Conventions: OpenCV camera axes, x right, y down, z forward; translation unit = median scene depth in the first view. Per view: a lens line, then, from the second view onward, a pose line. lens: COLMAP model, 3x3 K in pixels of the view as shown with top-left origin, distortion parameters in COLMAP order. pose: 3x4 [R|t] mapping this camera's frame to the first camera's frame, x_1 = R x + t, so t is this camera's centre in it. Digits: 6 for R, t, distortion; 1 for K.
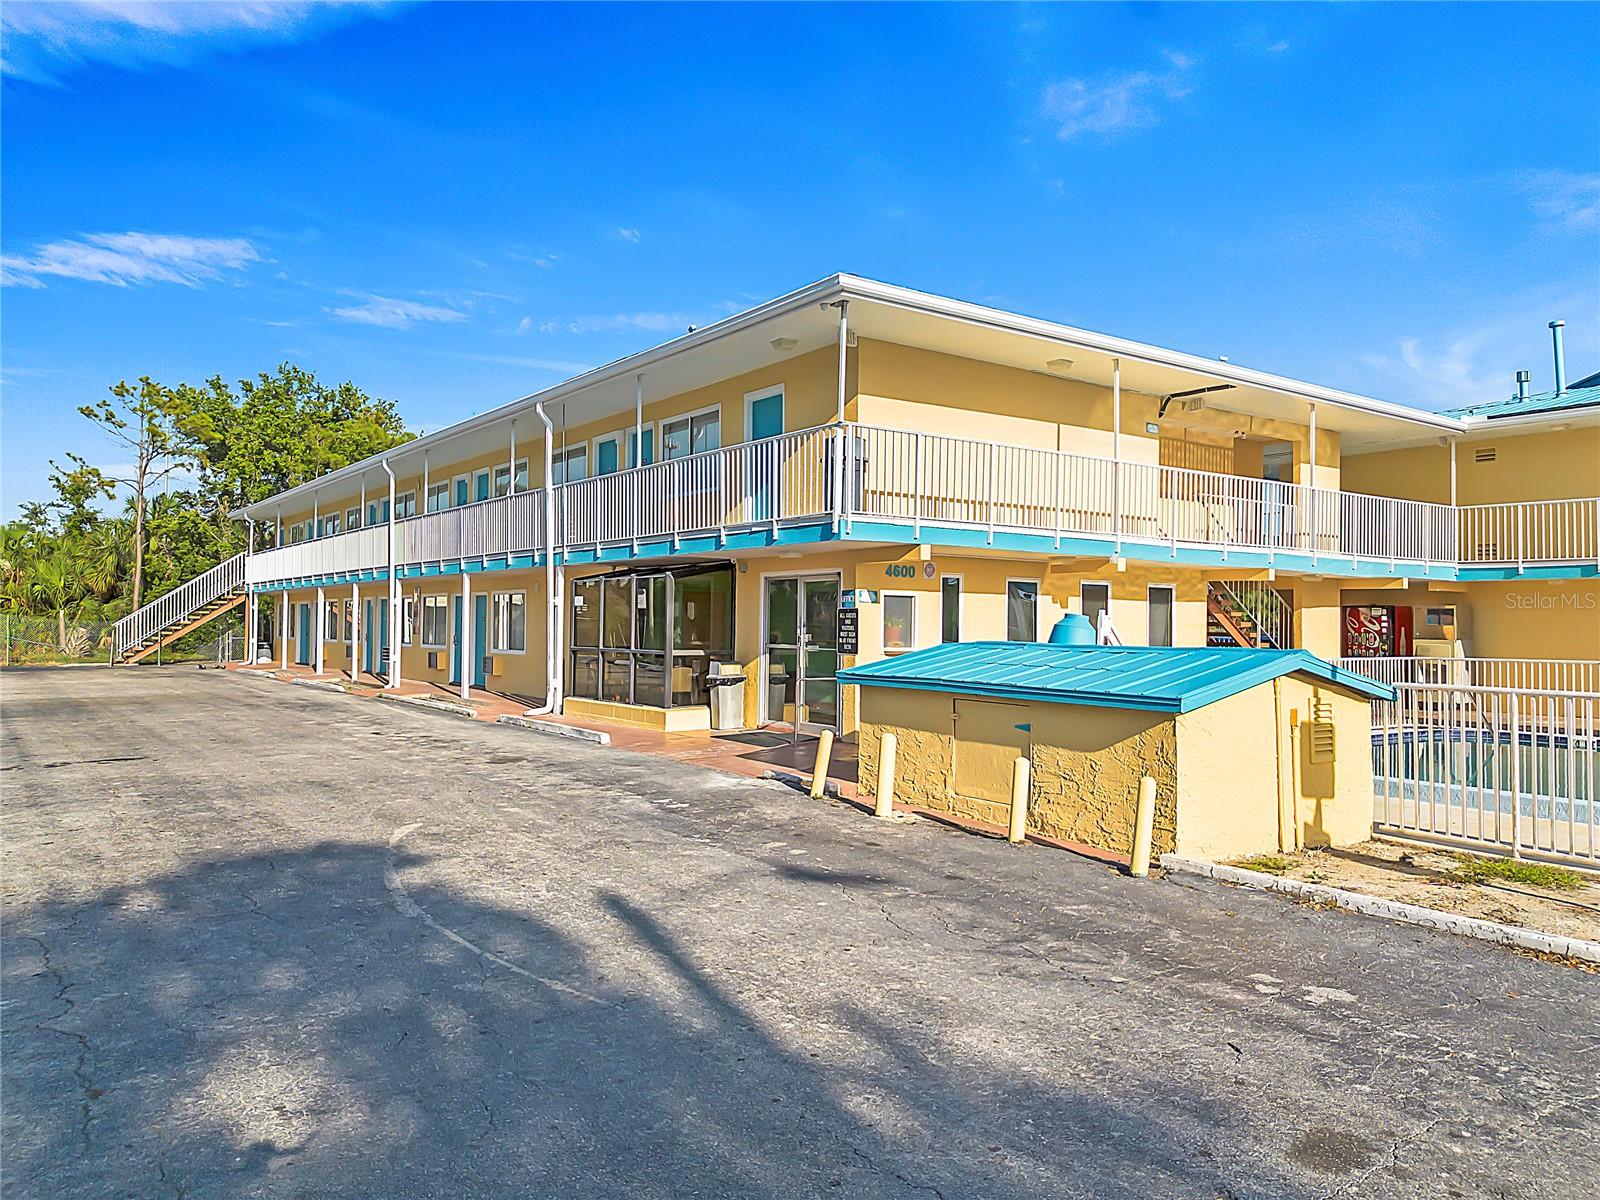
lens RADIAL K [[1131.2, 0, 802.8], [0, 1131.2, 600.6], [0, 0, 1]] dist [0.066041, -0.063713]
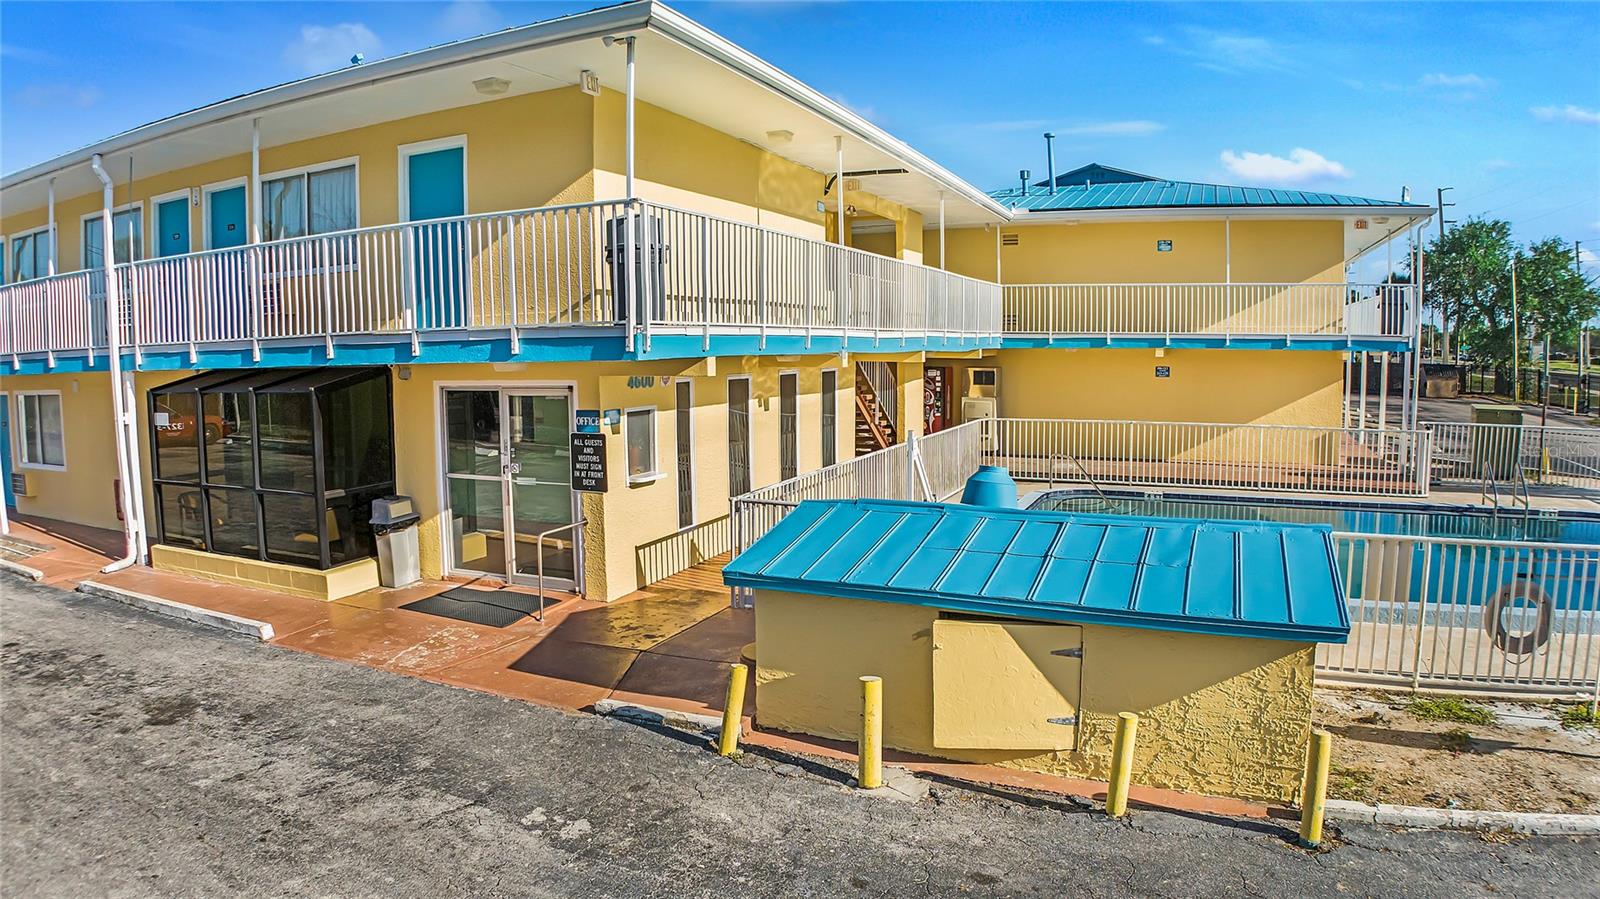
lens RADIAL K [[997.3, 0, 796.0], [0, 997.3, 449.2], [0, 0, 1]] dist [-0.186599, 0.022021]
pose [[0.860837, -0.073472, 0.503550, -0.138172], [0.008062, 0.991367, 0.130866, -0.053931], [-0.508818, -0.108595, 0.853998, 0.264325]]
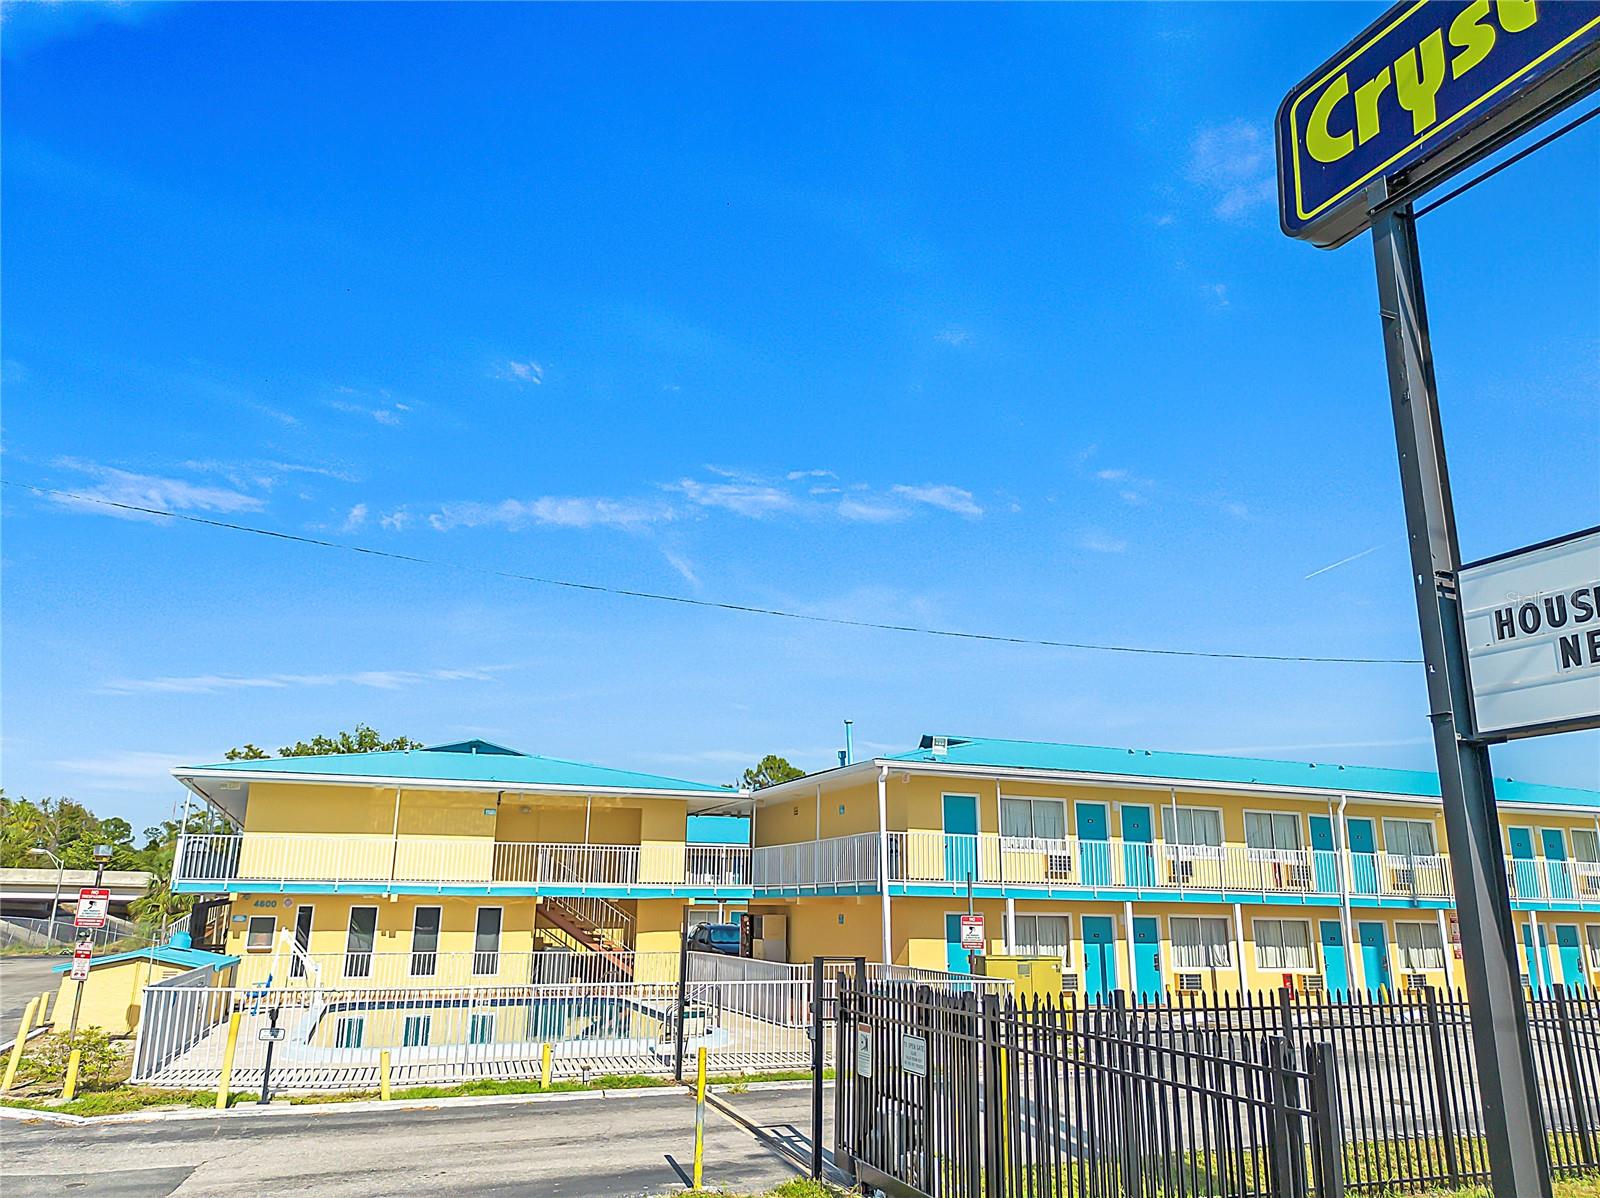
lens RADIAL K [[1150.3, 0, 803.8], [0, 1150.3, 598.9], [0, 0, 1]] dist [0.051524, -0.045521]
pose [[0.967213, -0.067287, -0.244891, 1.155330], [0.005717, 0.969788, -0.243882, -0.032271], [0.253902, 0.234485, 0.938376, -0.566217]]
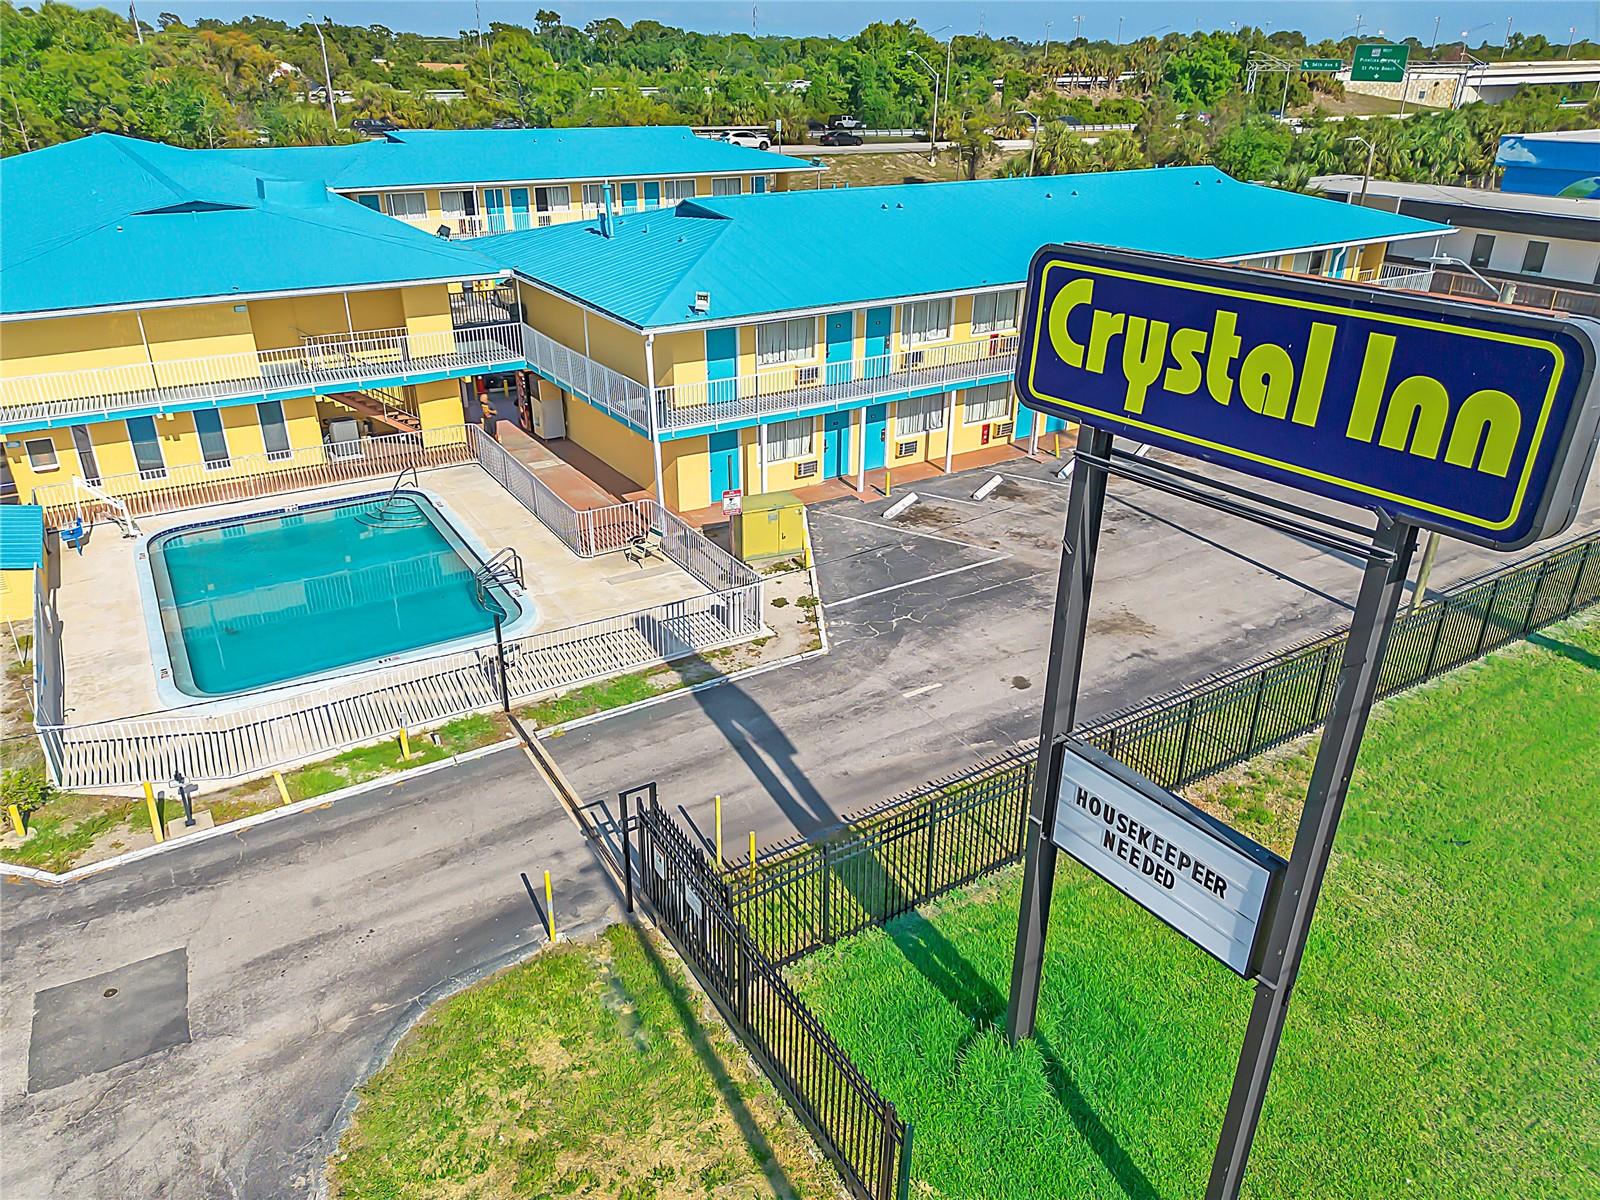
lens RADIAL K [[1133.1, 0, 801.0], [0, 1133.1, 600.9], [0, 0, 1]] dist [0.073256, -0.073426]
pose [[0.998170, 0.023106, -0.055884, 1.175231], [0.004509, 0.893114, 0.449807, -0.499125], [0.060304, -0.449236, 0.891376, -0.622068]]
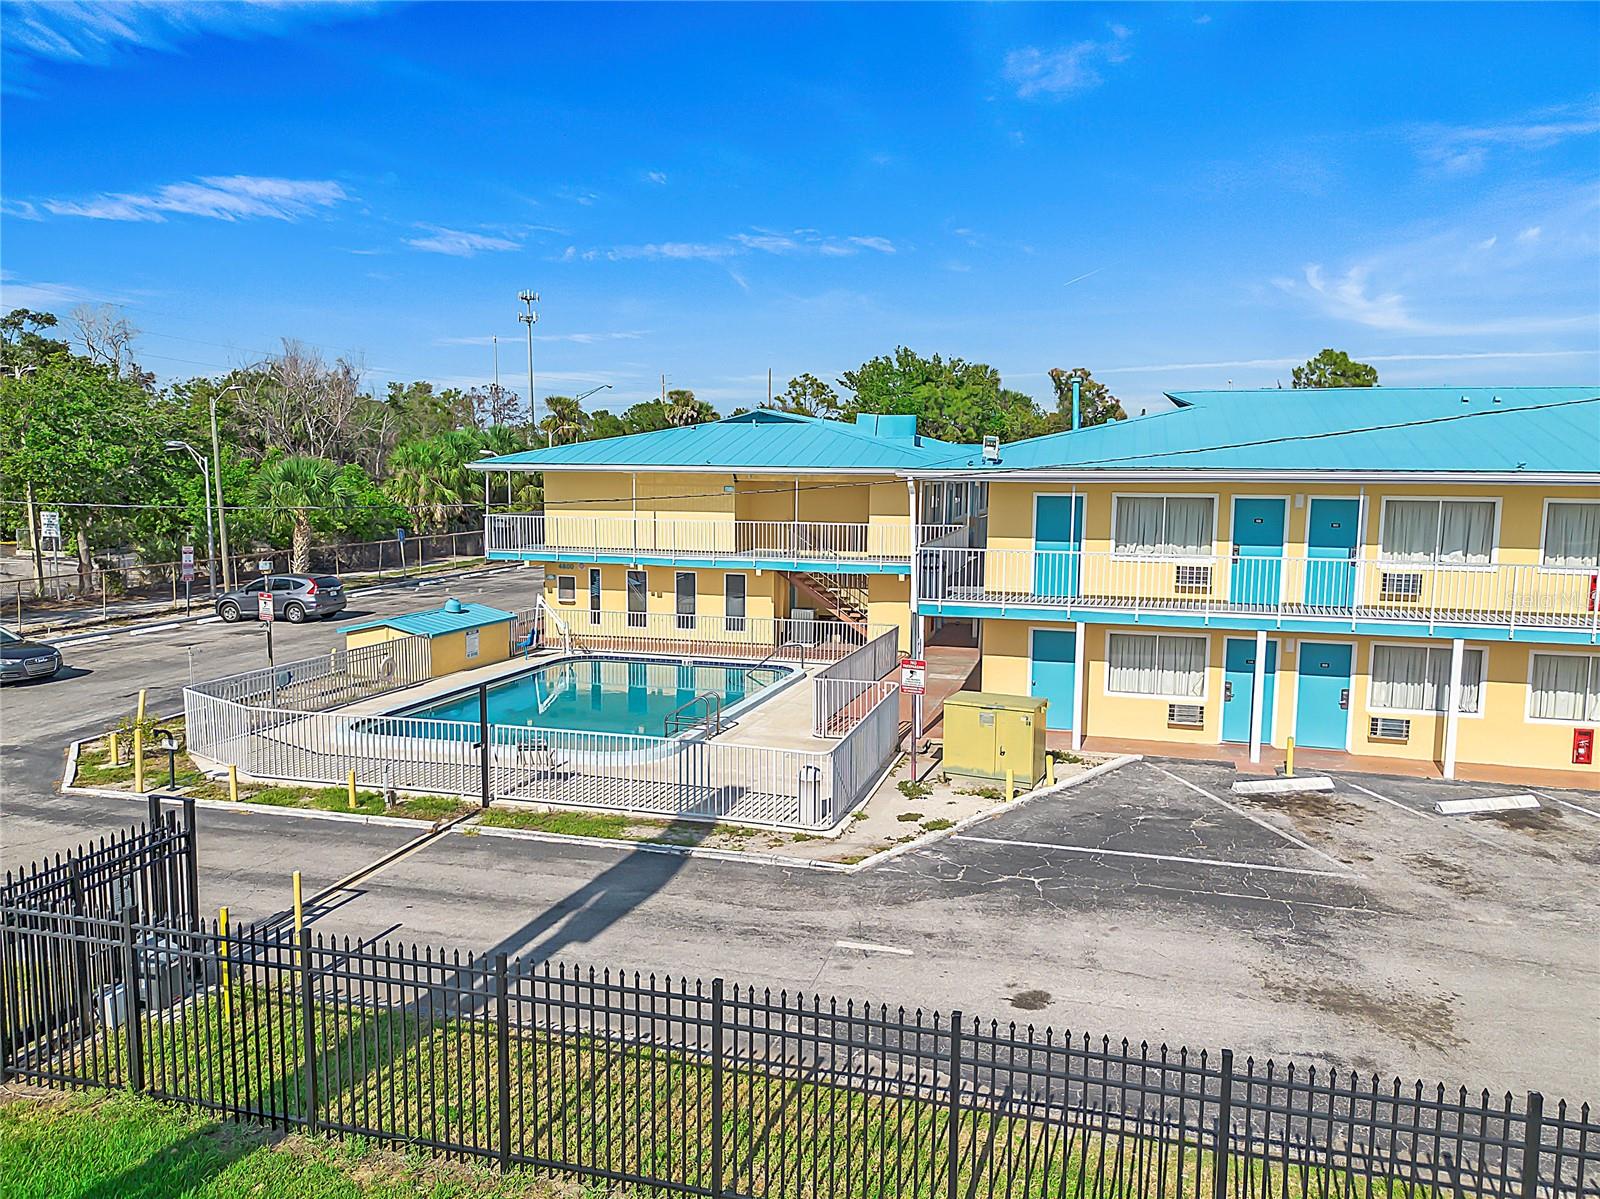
lens RADIAL K [[1140.4, 0, 804.6], [0, 1140.4, 597.9], [0, 0, 1]] dist [0.063007, -0.062283]
pose [[0.622770, 0.084533, -0.777825, 1.746891], [0.015806, 0.992584, 0.120528, -0.186593], [0.782245, -0.087355, 0.616815, -0.058293]]
